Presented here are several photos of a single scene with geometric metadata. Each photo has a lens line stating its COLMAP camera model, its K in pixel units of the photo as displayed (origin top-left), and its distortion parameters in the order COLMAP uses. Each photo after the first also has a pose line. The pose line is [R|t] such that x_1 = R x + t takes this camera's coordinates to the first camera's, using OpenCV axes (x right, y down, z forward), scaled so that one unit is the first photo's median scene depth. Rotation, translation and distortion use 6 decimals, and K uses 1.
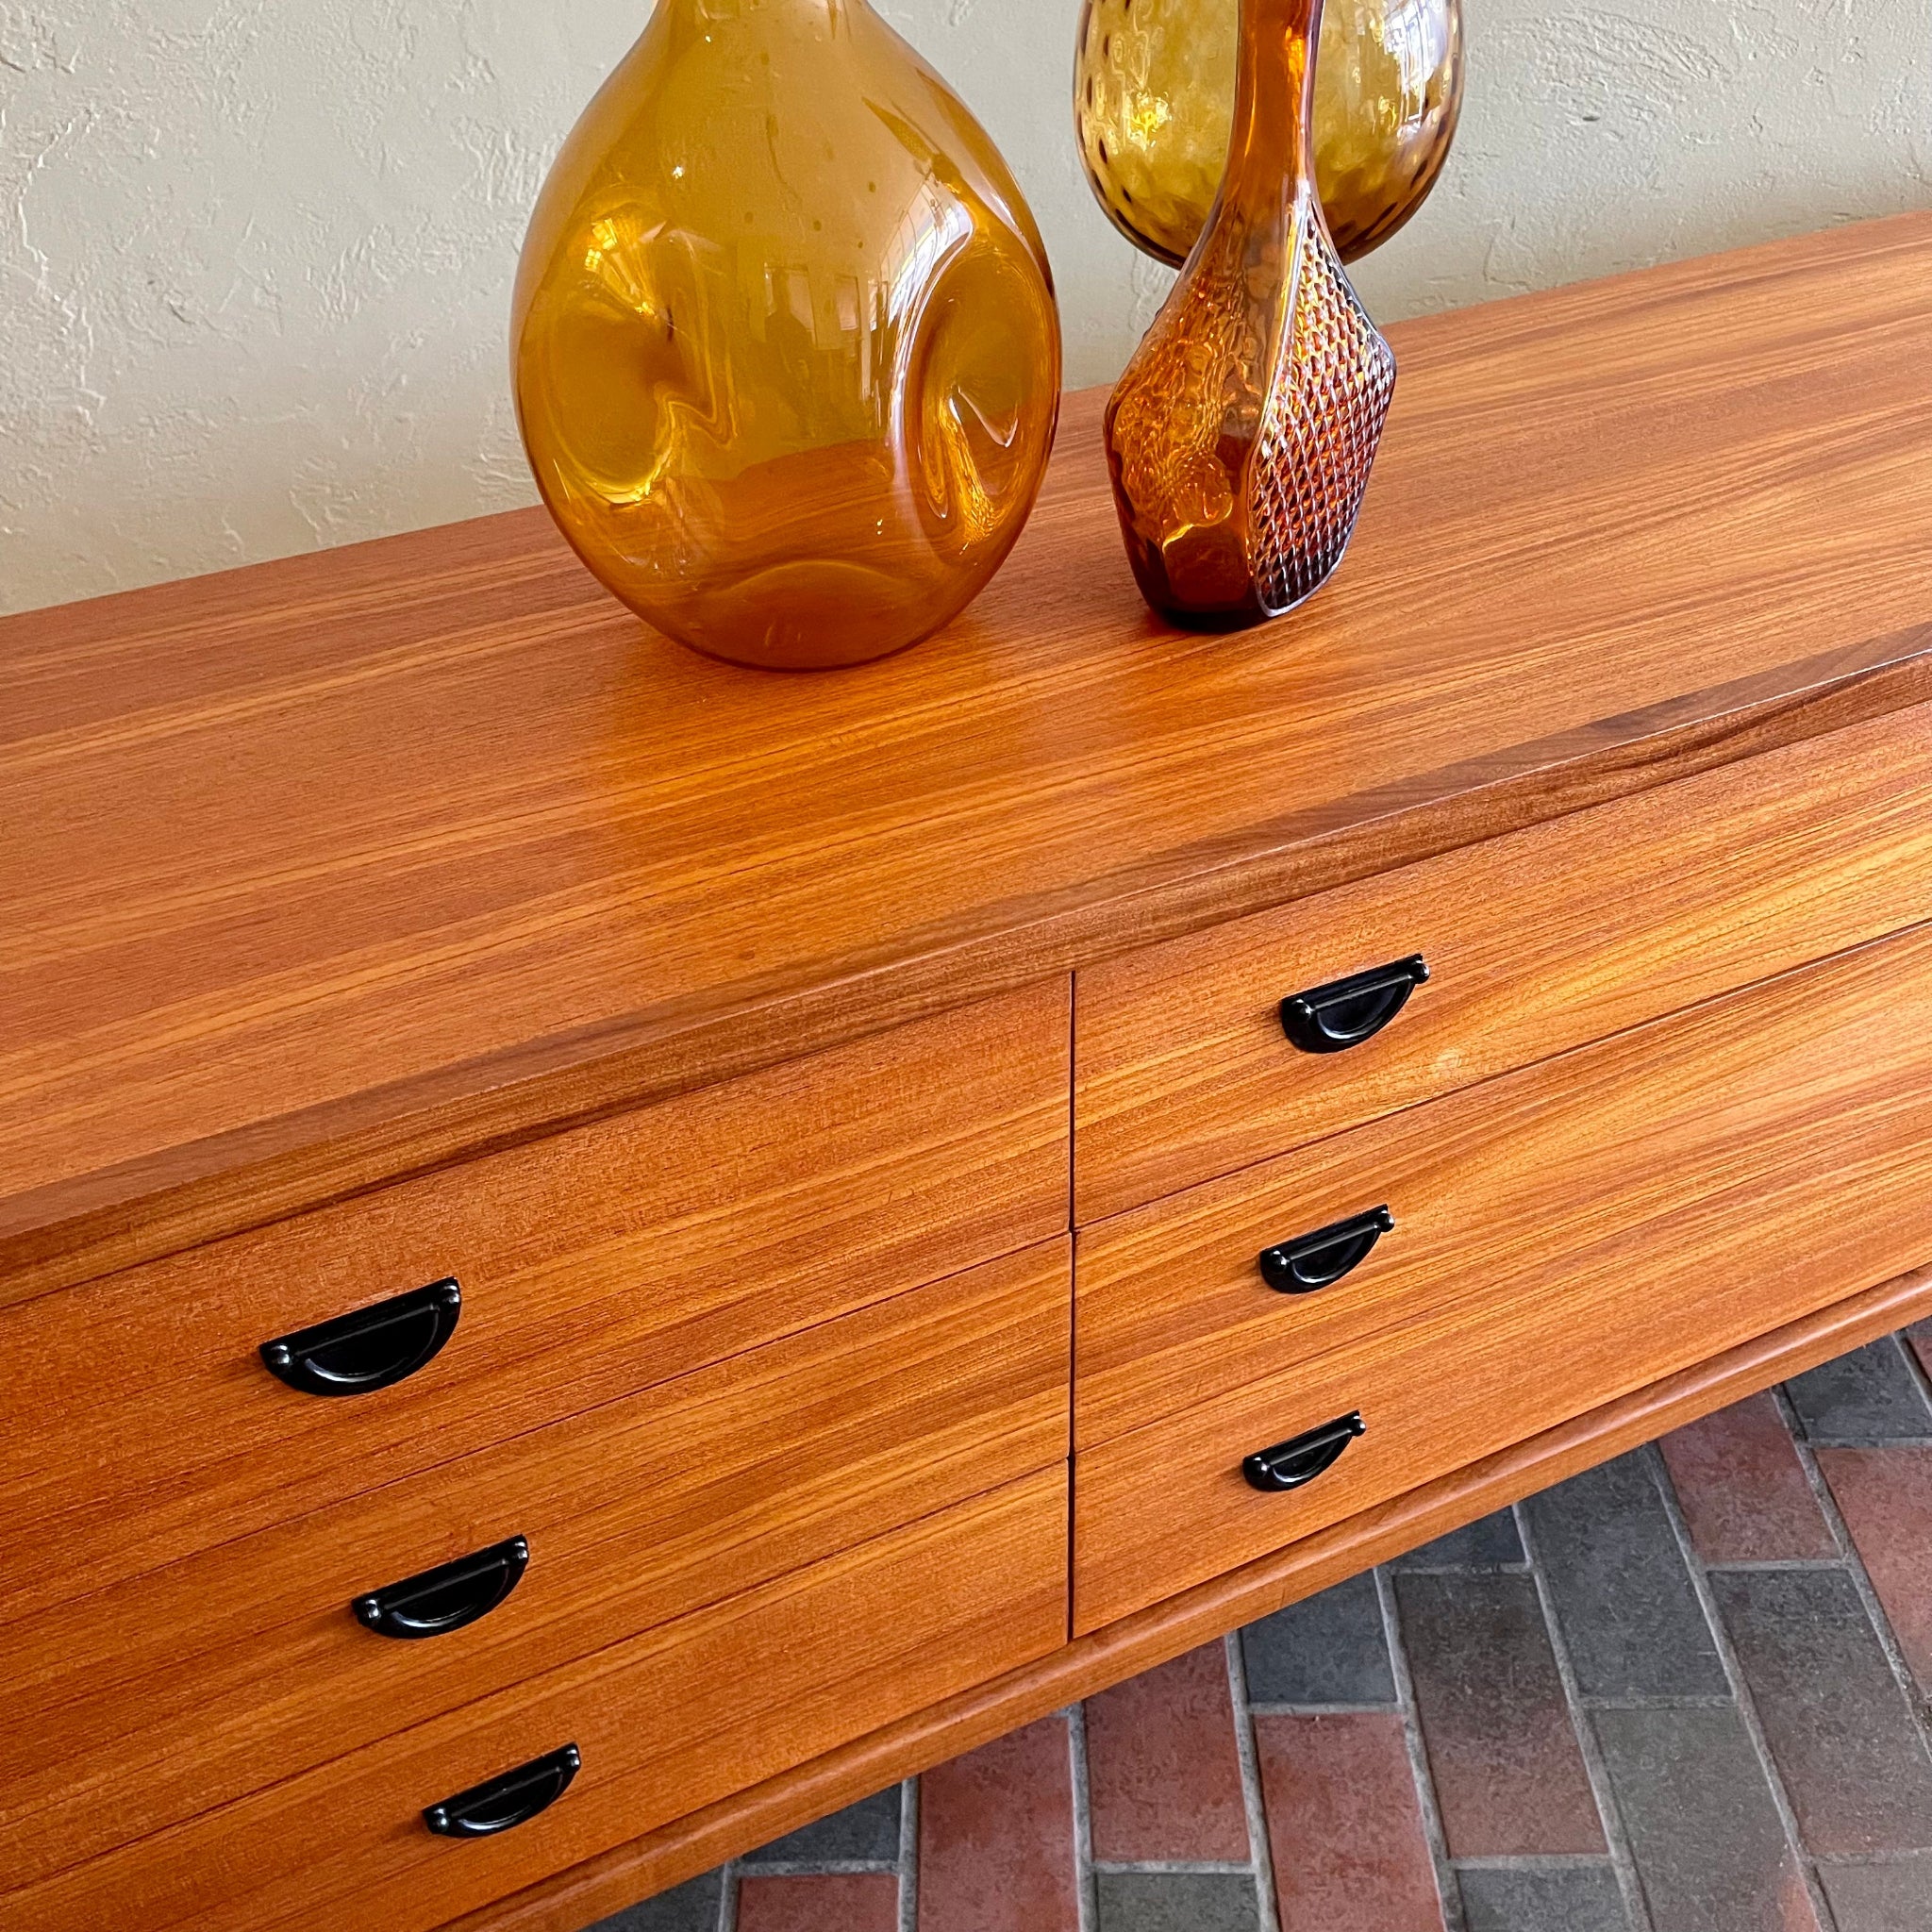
lens RADIAL K [[1942.6, 0, 955.6], [0, 1942.6, 966.1], [0, 0, 1]] dist [0.020103, 0.000000]
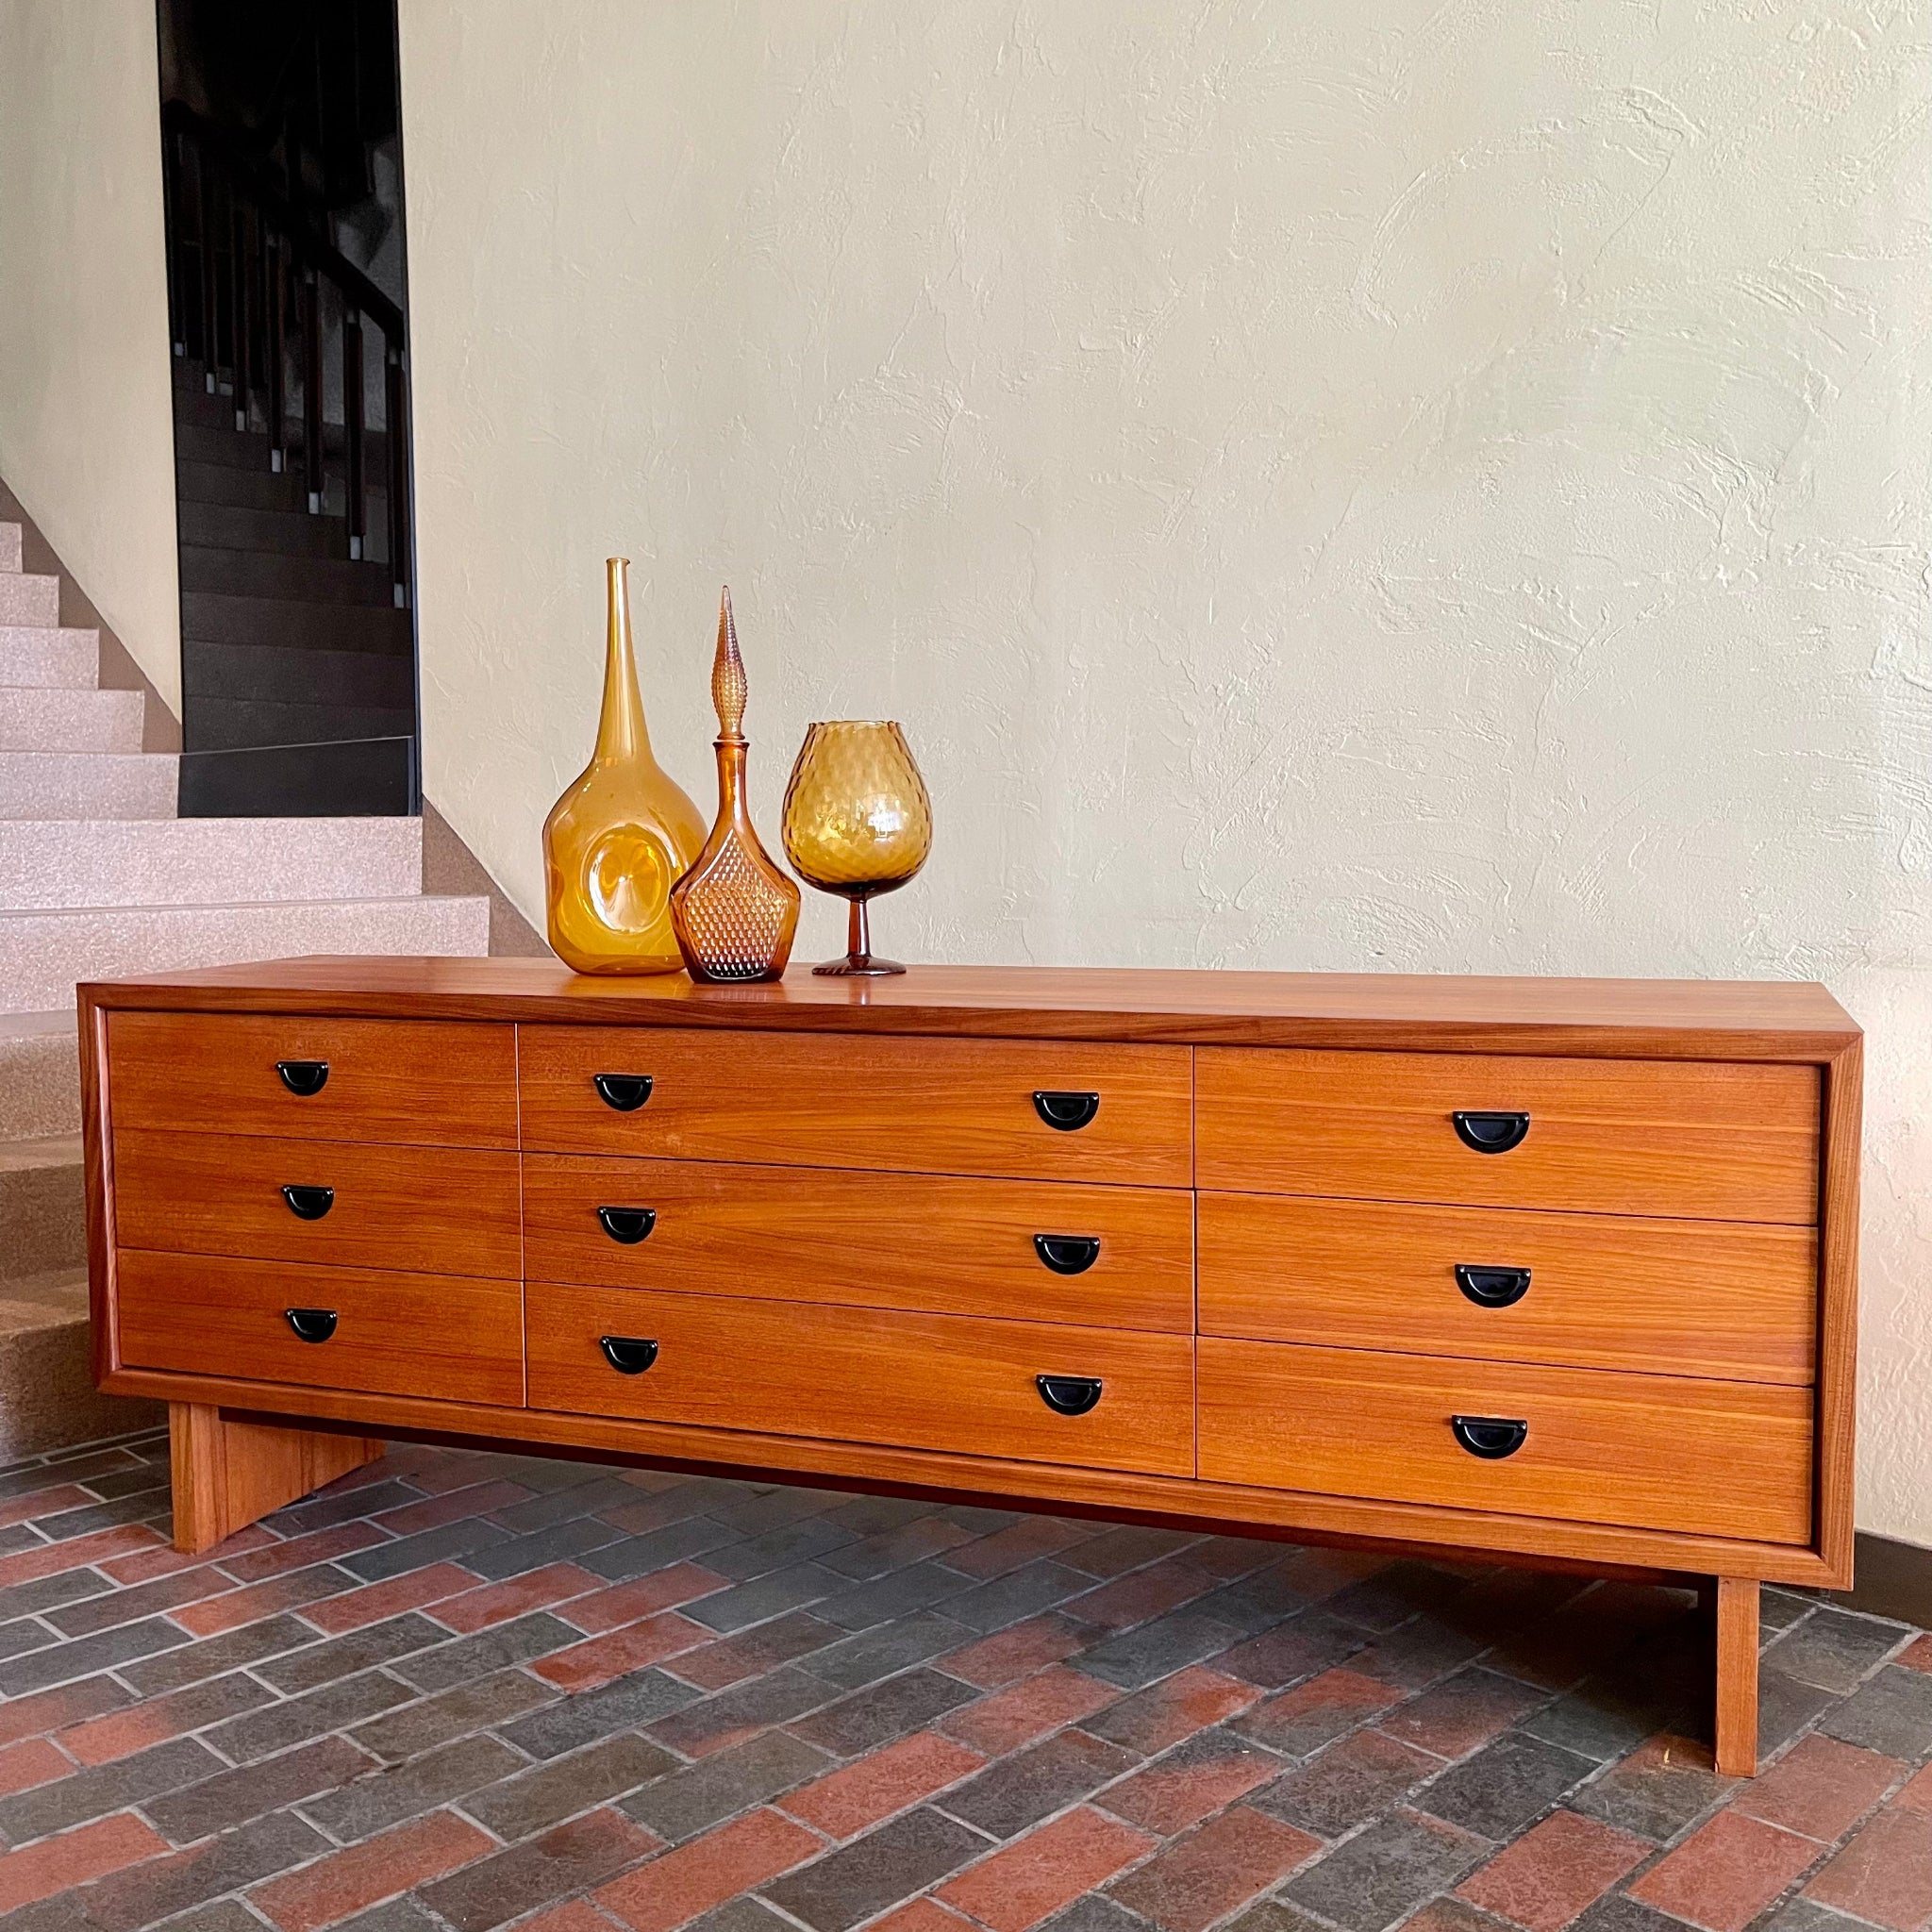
lens RADIAL K [[1942.6, 0, 967.8], [0, 1942.6, 955.7], [0, 0, 1]] dist [0.020103, 0.000000]
pose [[0.715679, 0.081759, -0.693627, 2.012796], [-0.432172, 0.832006, -0.347842, 0.500993], [0.548663, 0.548709, 0.630783, -0.417921]]
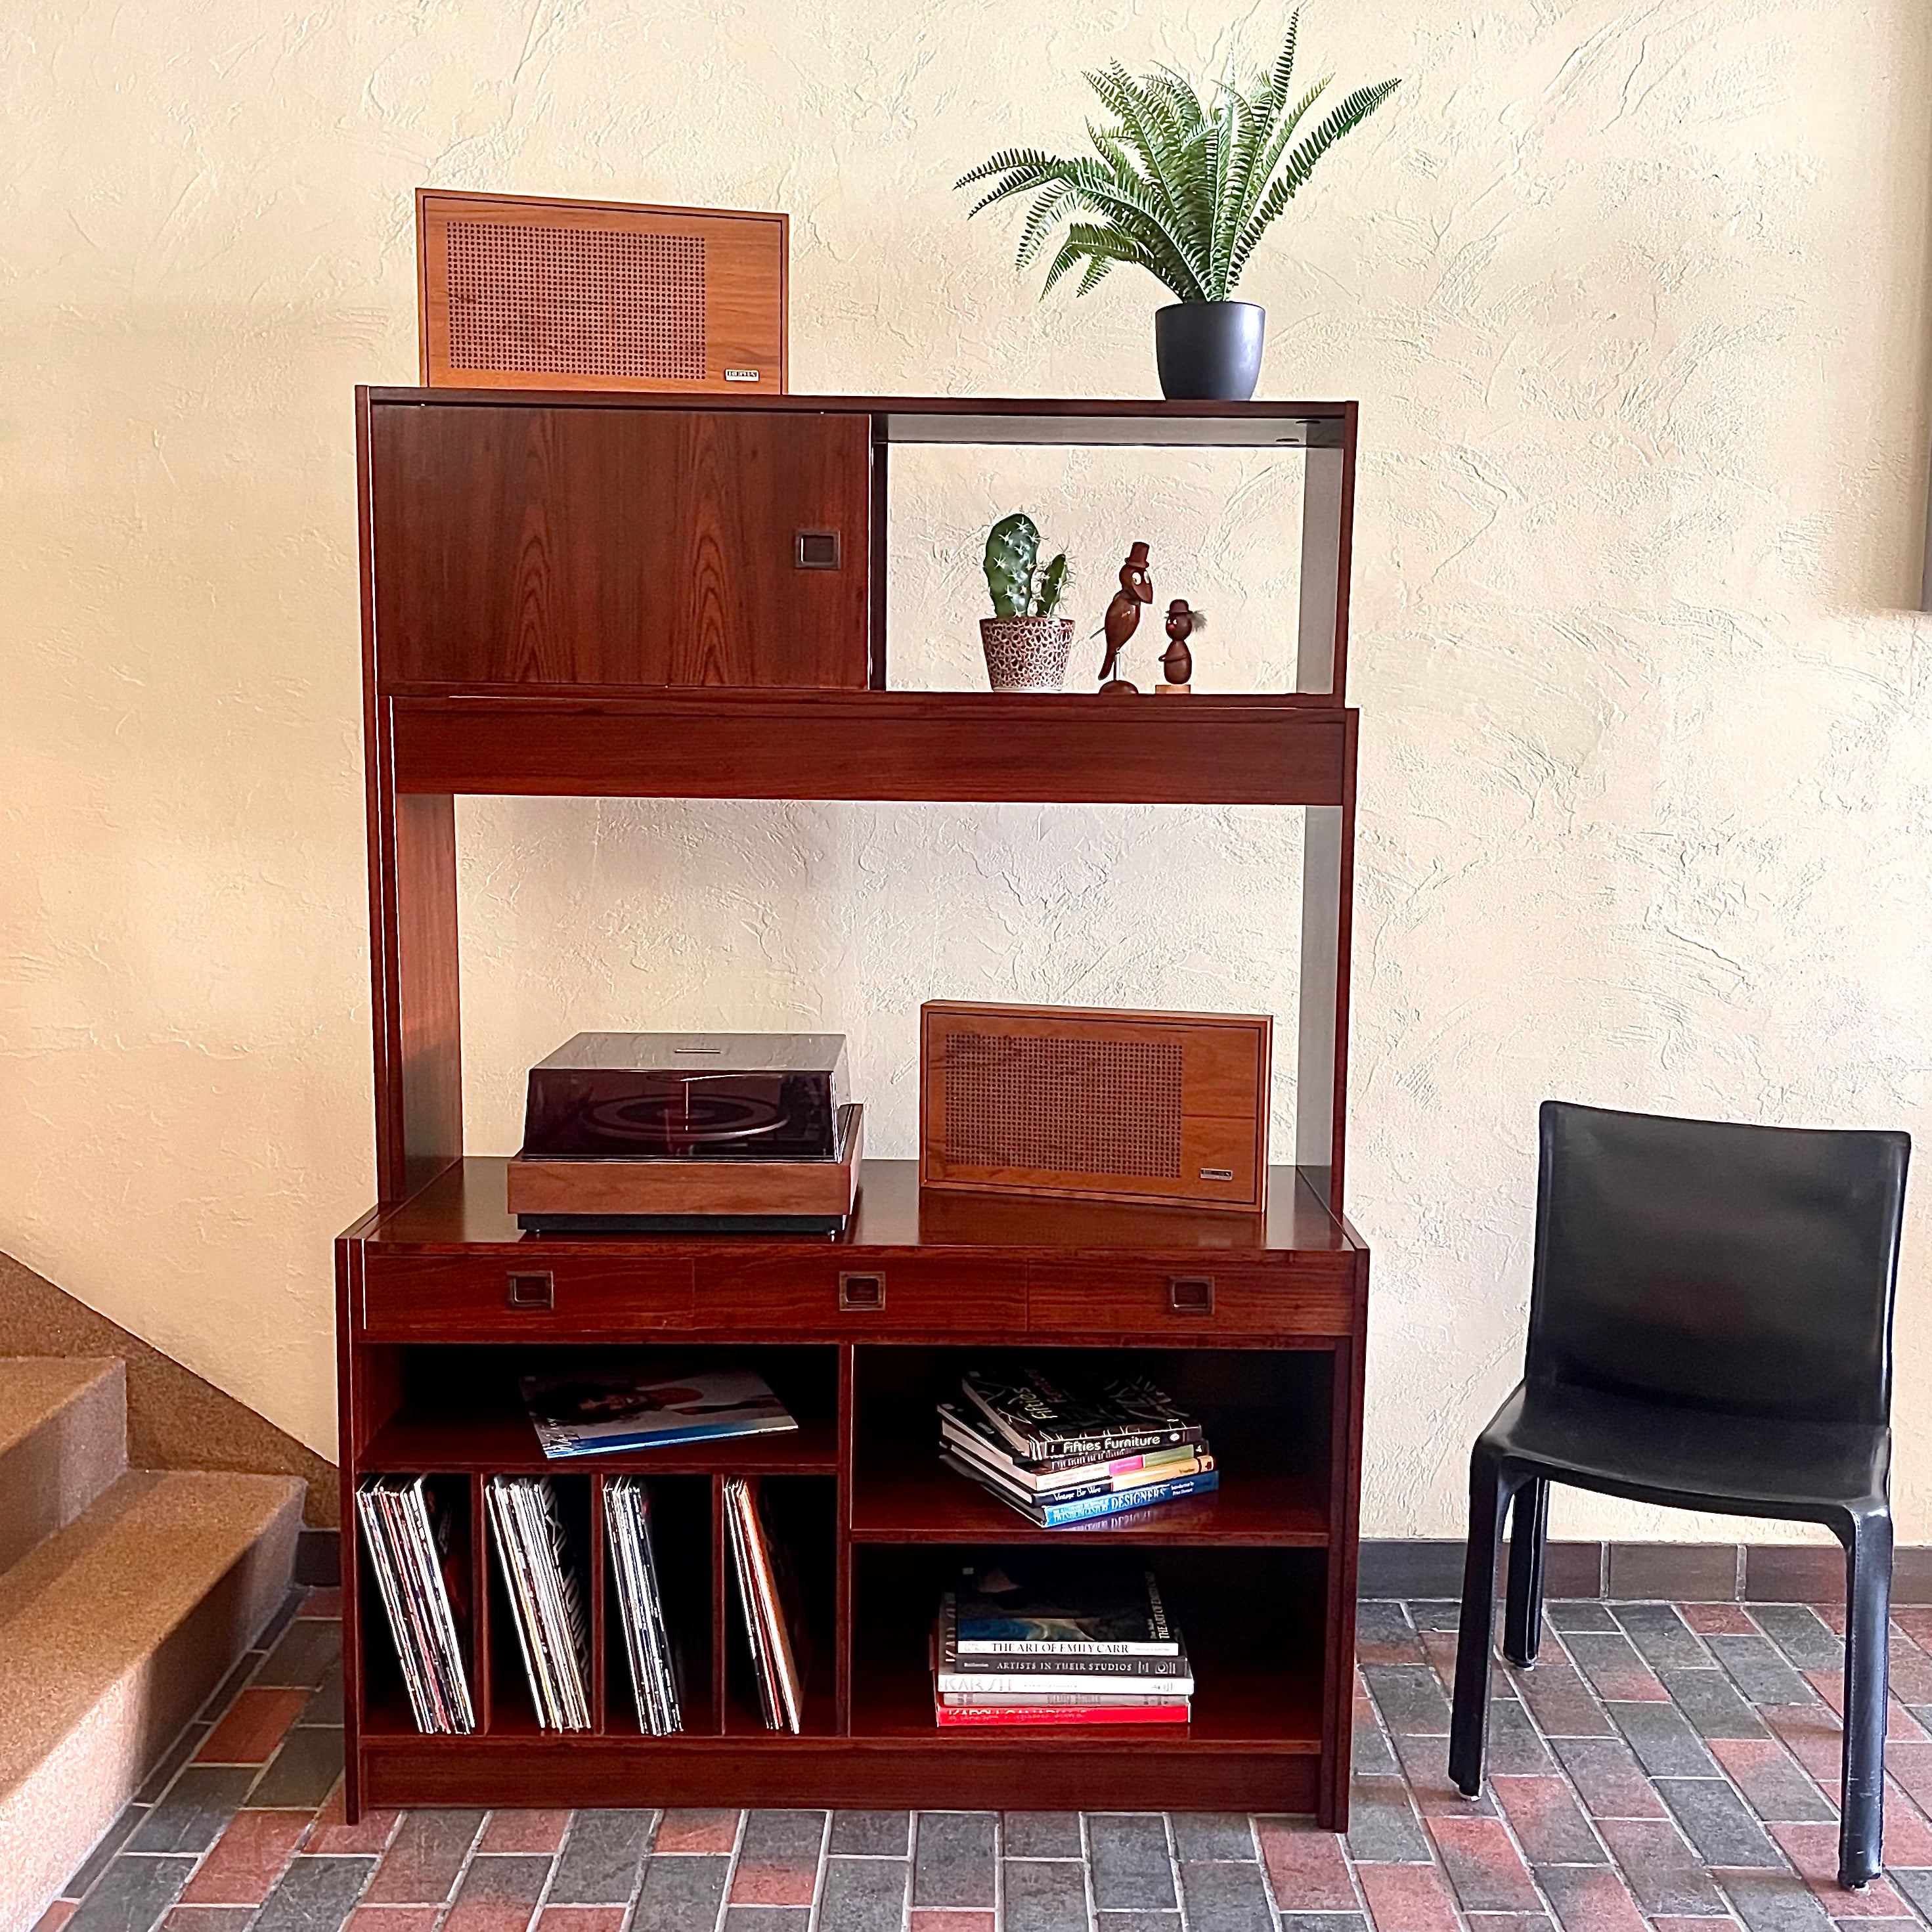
lens RADIAL K [[2033.7, 0, 996.0], [0, 2033.7, 955.2], [0, 0, 1]] dist [0.023766, 0.000000]
pose [[0.999020, 0.041640, 0.015021, 0.105043], [-0.028554, 0.865486, -0.500118, 0.669912], [-0.033825, 0.499199, 0.865827, -1.322419]]
